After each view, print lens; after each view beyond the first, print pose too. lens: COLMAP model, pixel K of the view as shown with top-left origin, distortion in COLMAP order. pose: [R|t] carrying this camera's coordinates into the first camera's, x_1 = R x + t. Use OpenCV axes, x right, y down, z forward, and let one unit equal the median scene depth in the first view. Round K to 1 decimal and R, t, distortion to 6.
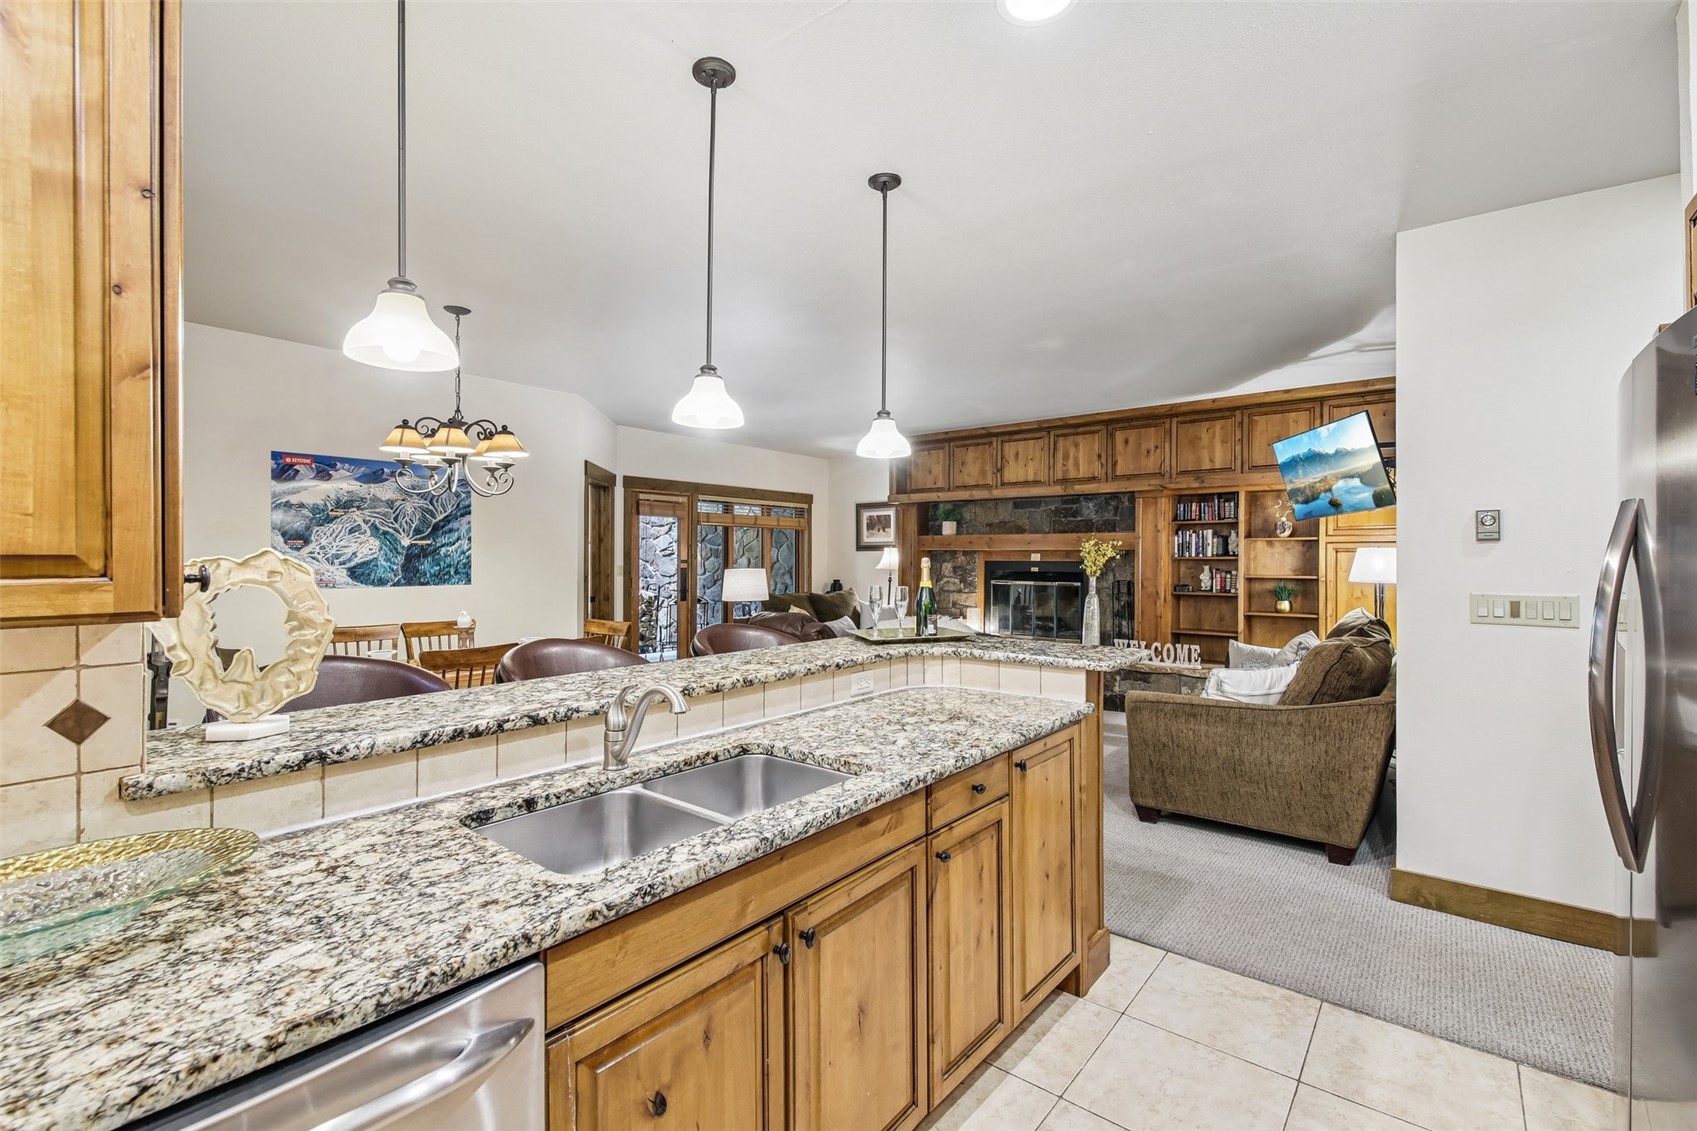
lens RADIAL K [[738.8, 0, 842.5], [0, 738.8, 561.3], [0, 0, 1]] dist [-0.004868, -0.000628]
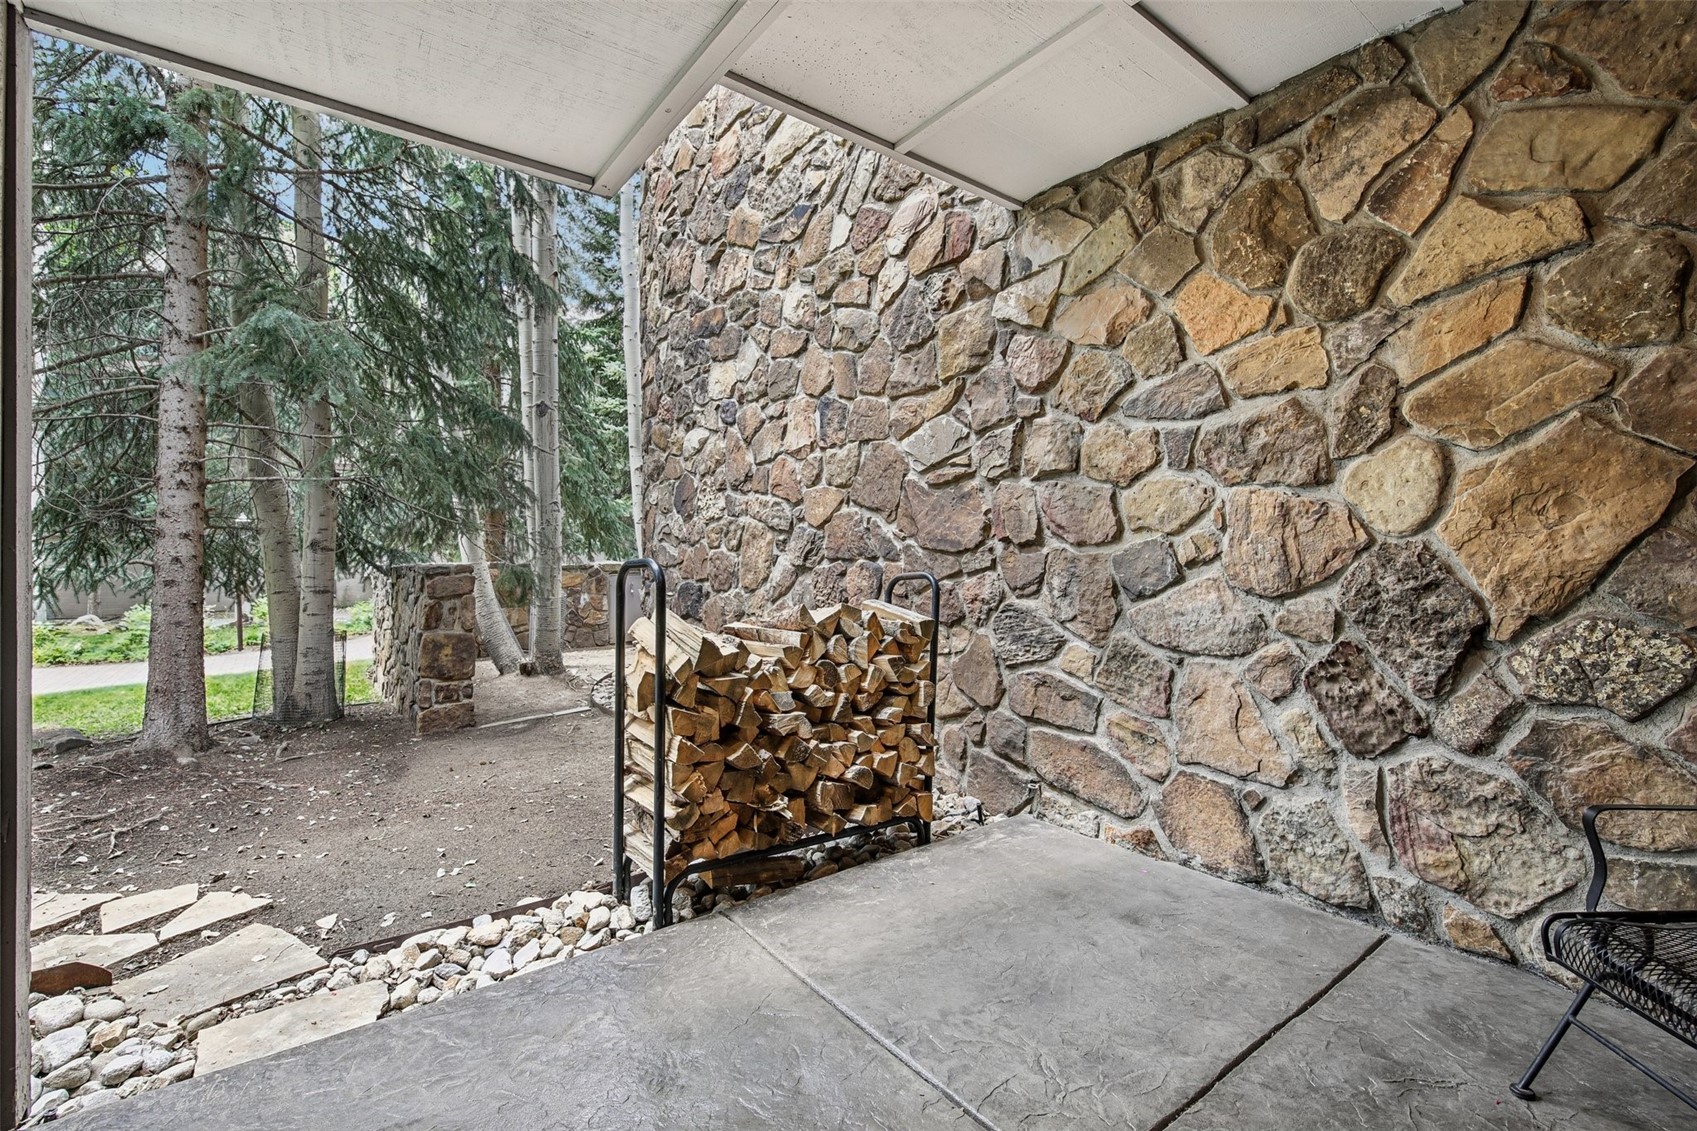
lens RADIAL K [[738.8, 0, 842.5], [0, 738.8, 561.3], [0, 0, 1]] dist [-0.004868, -0.000628]
pose [[0.974589, 0.003106, -0.223980, -0.365972], [-0.002857, 0.999995, 0.001436, 0.039935], [0.223983, -0.000760, 0.974593, 1.207387]]
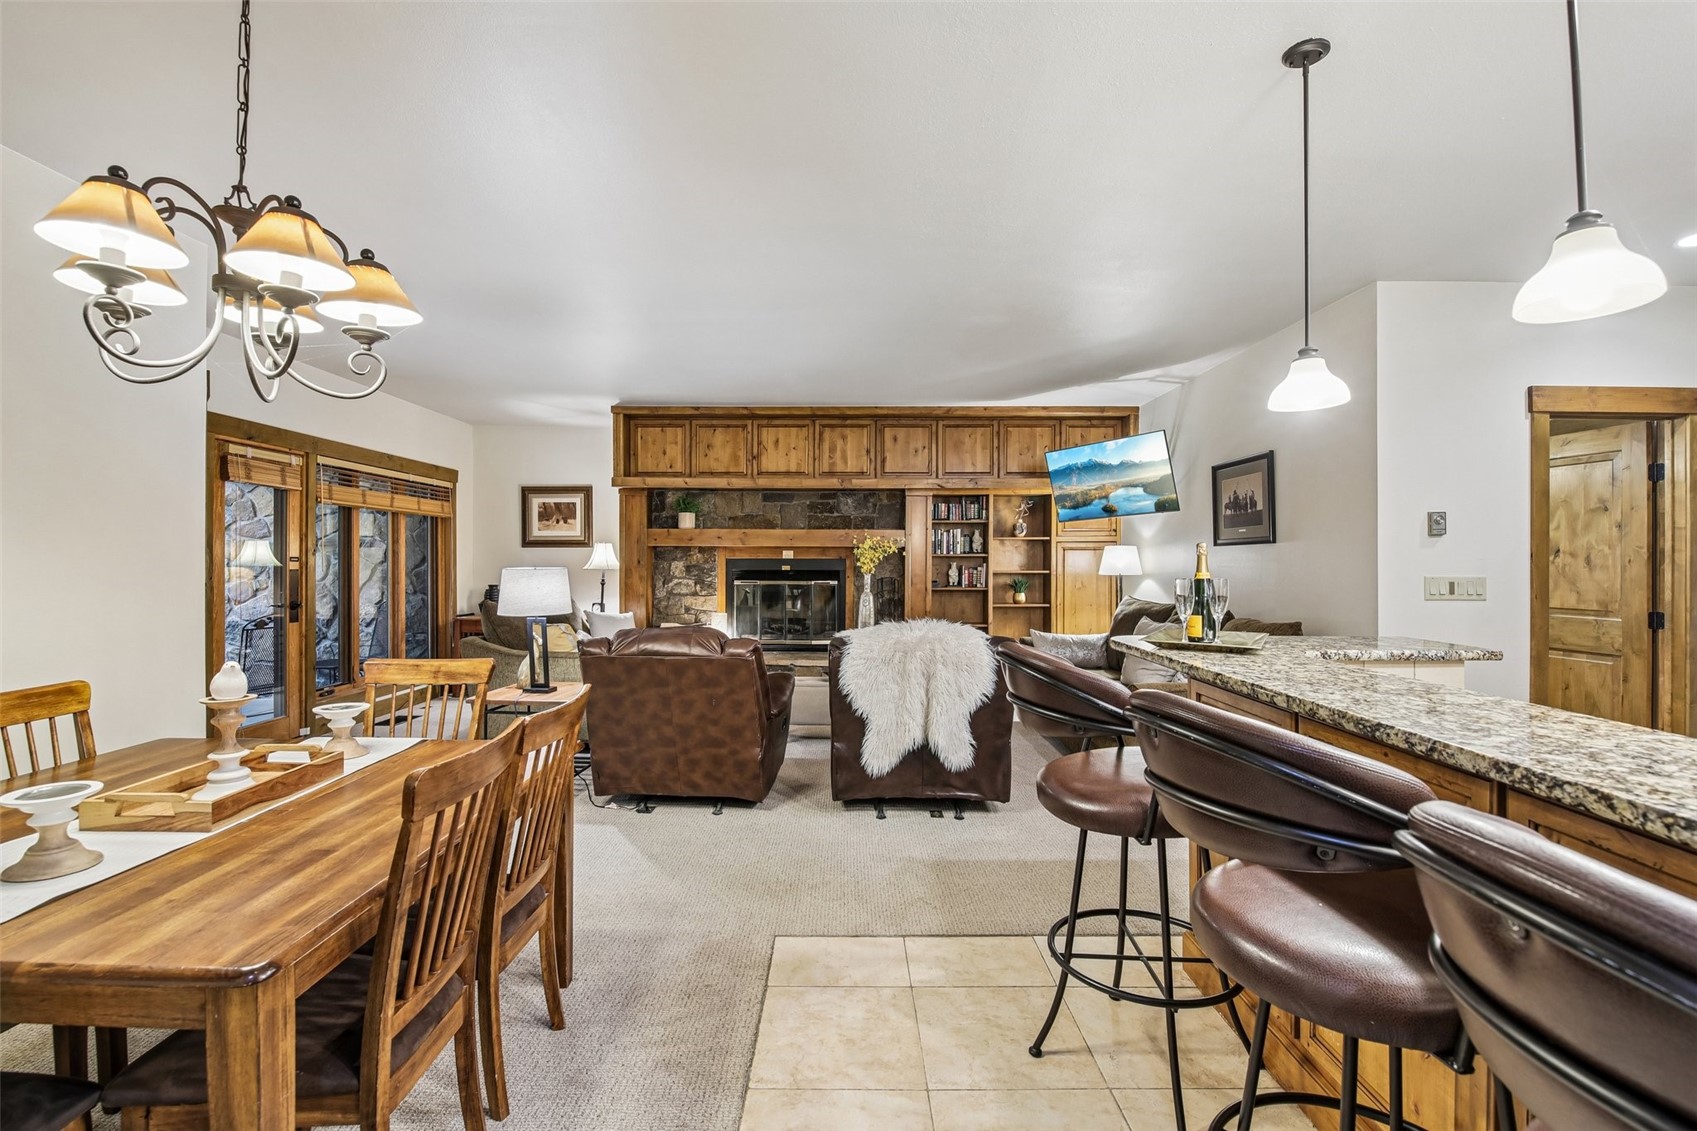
lens RADIAL K [[738.8, 0, 842.5], [0, 738.8, 561.3], [0, 0, 1]] dist [-0.004868, -0.000628]
pose [[0.776066, -0.000375, 0.630651, -0.291777], [0.003769, 0.999985, -0.004044, 0.007342], [-0.630640, 0.005515, 0.776056, 0.257224]]
